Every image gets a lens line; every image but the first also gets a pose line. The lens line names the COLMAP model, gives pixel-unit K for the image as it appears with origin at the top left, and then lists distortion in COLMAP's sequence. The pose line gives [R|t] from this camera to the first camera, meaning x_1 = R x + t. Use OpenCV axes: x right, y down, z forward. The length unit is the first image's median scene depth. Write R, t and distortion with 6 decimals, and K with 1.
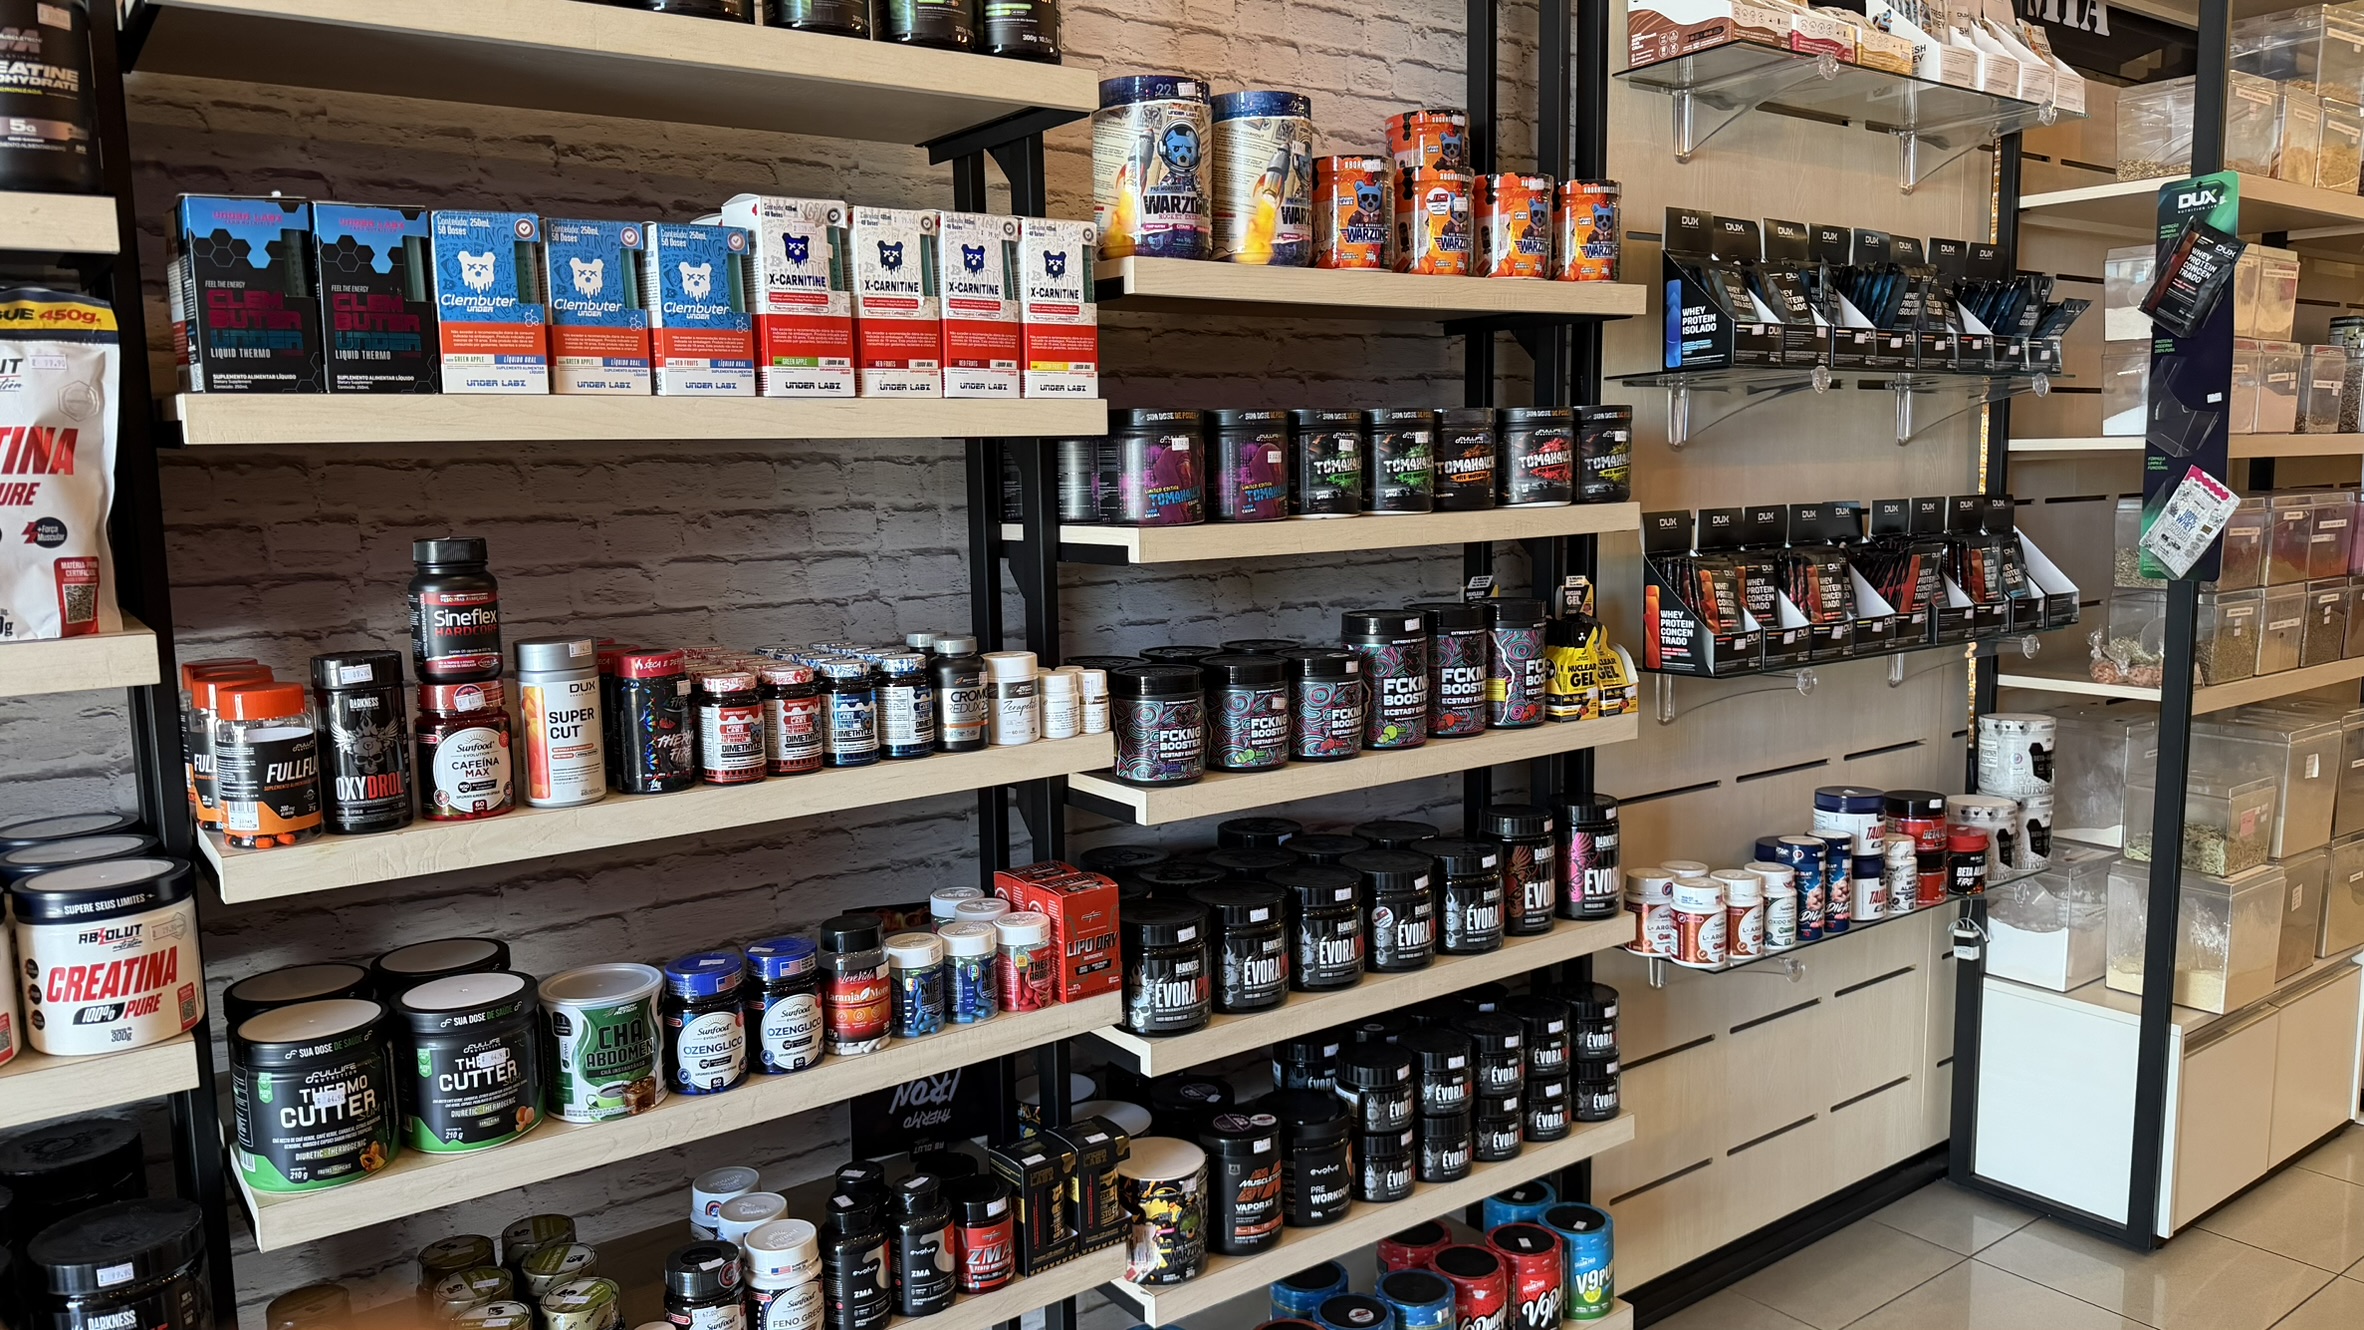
lens RADIAL K [[1661.8, 0, 1147.9], [0, 1661.8, 672.7], [0, 0, 1]] dist [0.166456, -0.320734]
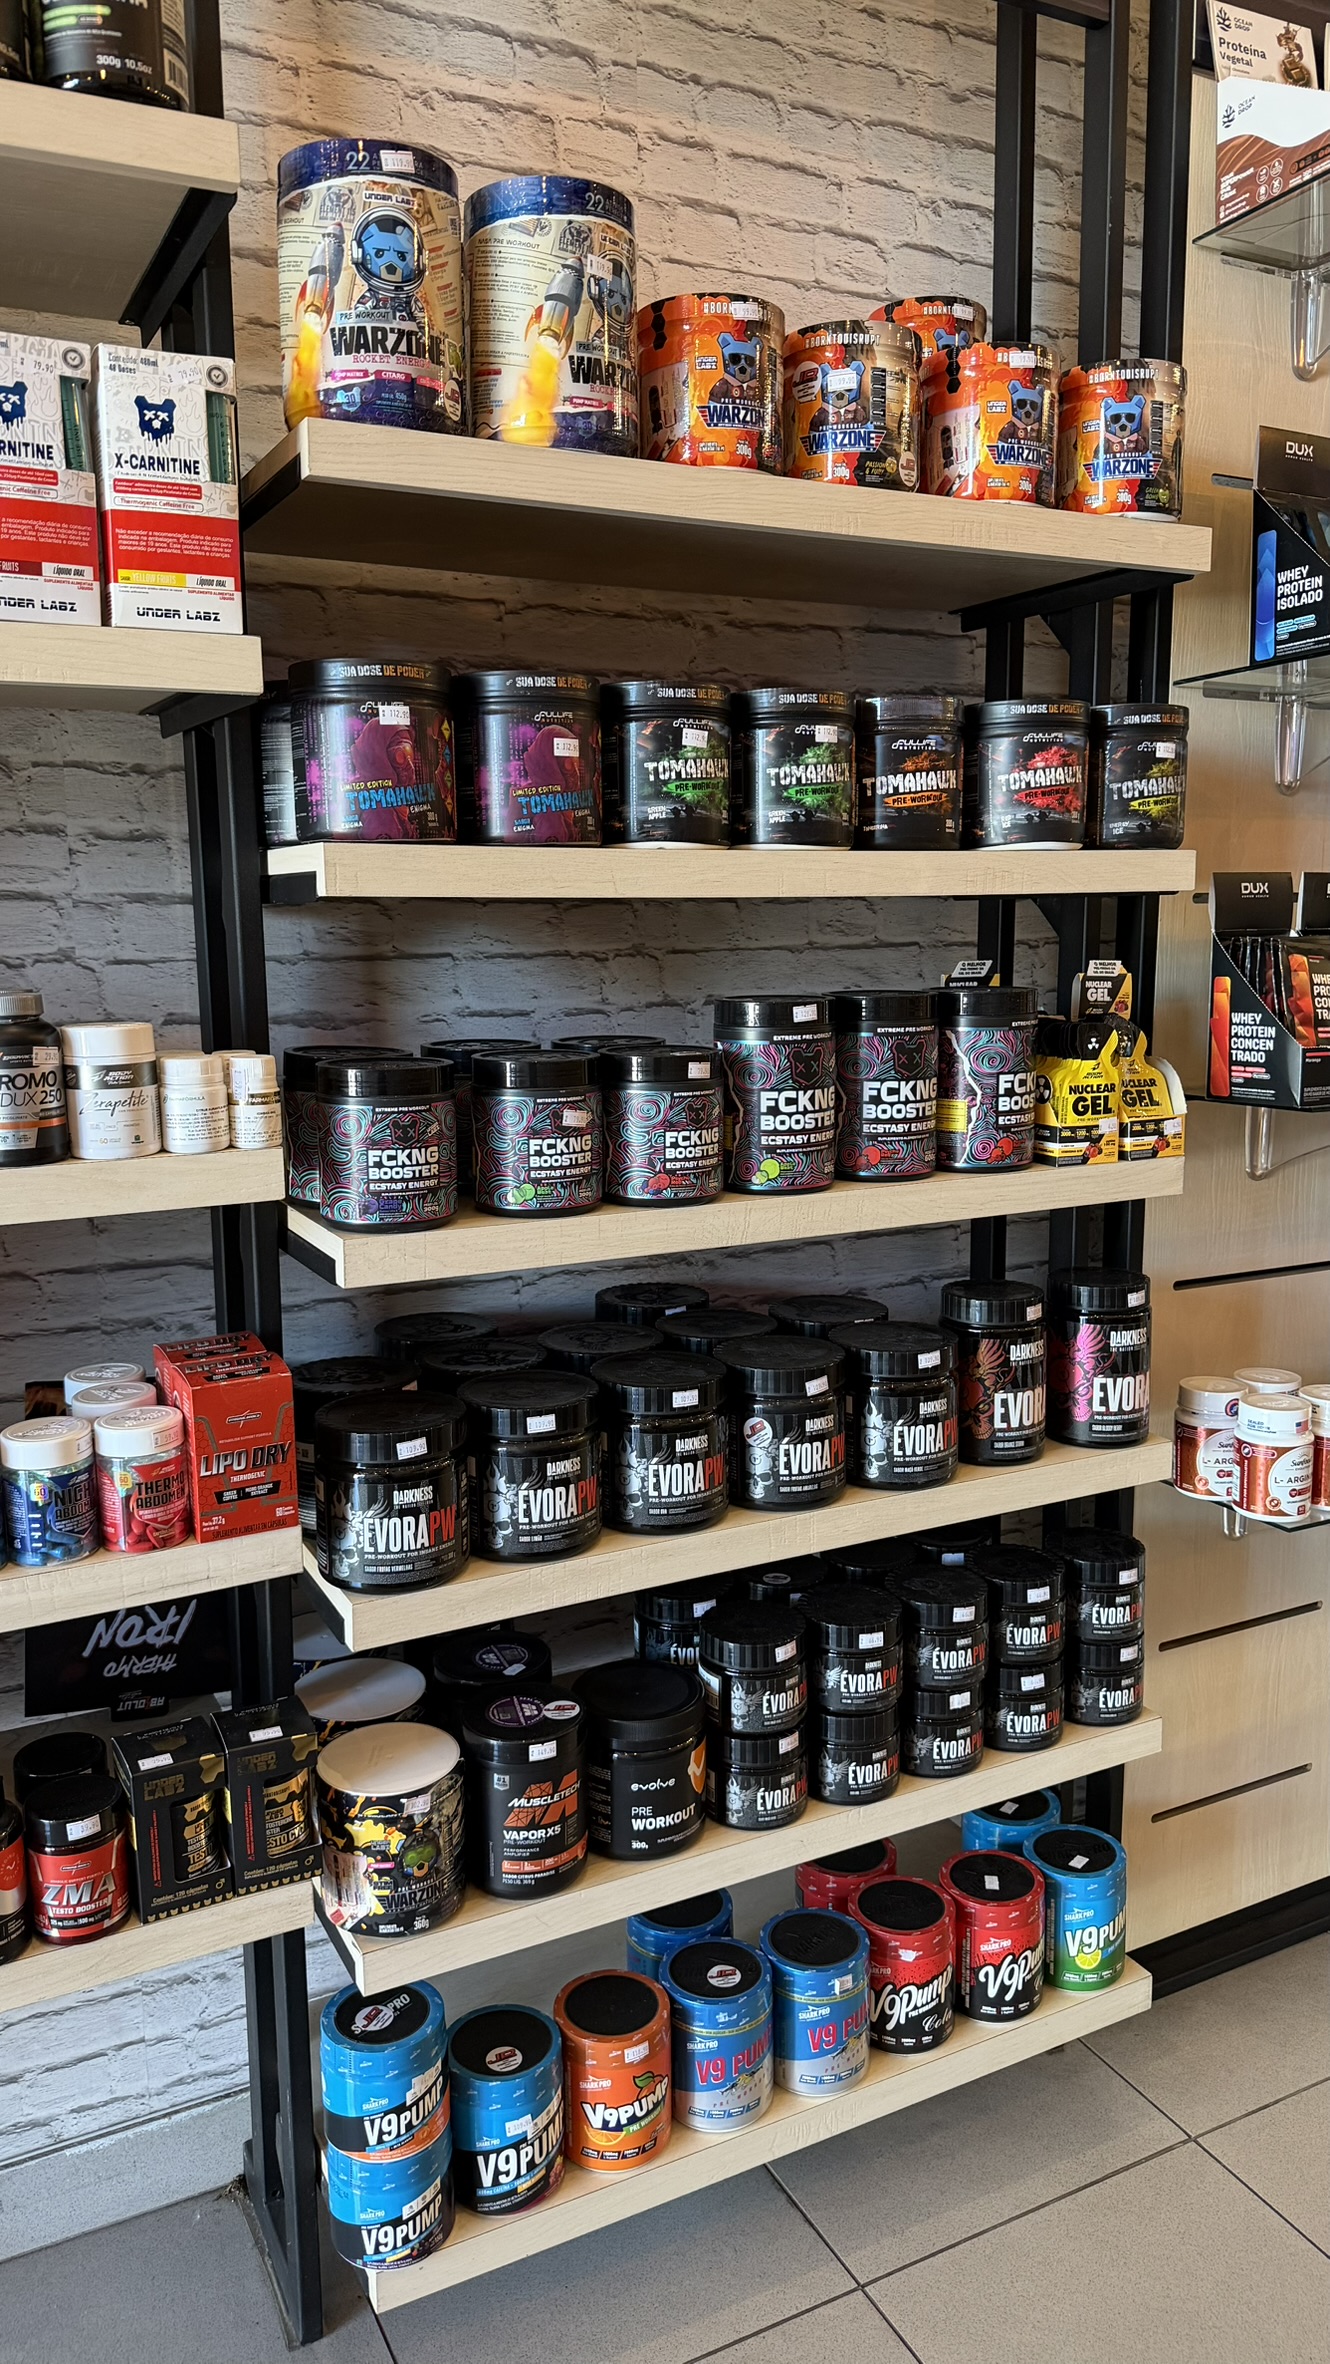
lens RADIAL K [[1663.5, 0, 654.7], [0, 1663.5, 1186.7], [0, 0, 1]] dist [0.037033, -0.044198]
pose [[0.987421, 0.036373, -0.153874, 0.199367], [-0.030922, 0.998812, 0.037675, 0.018370], [0.155061, -0.032443, 0.987372, 0.310285]]
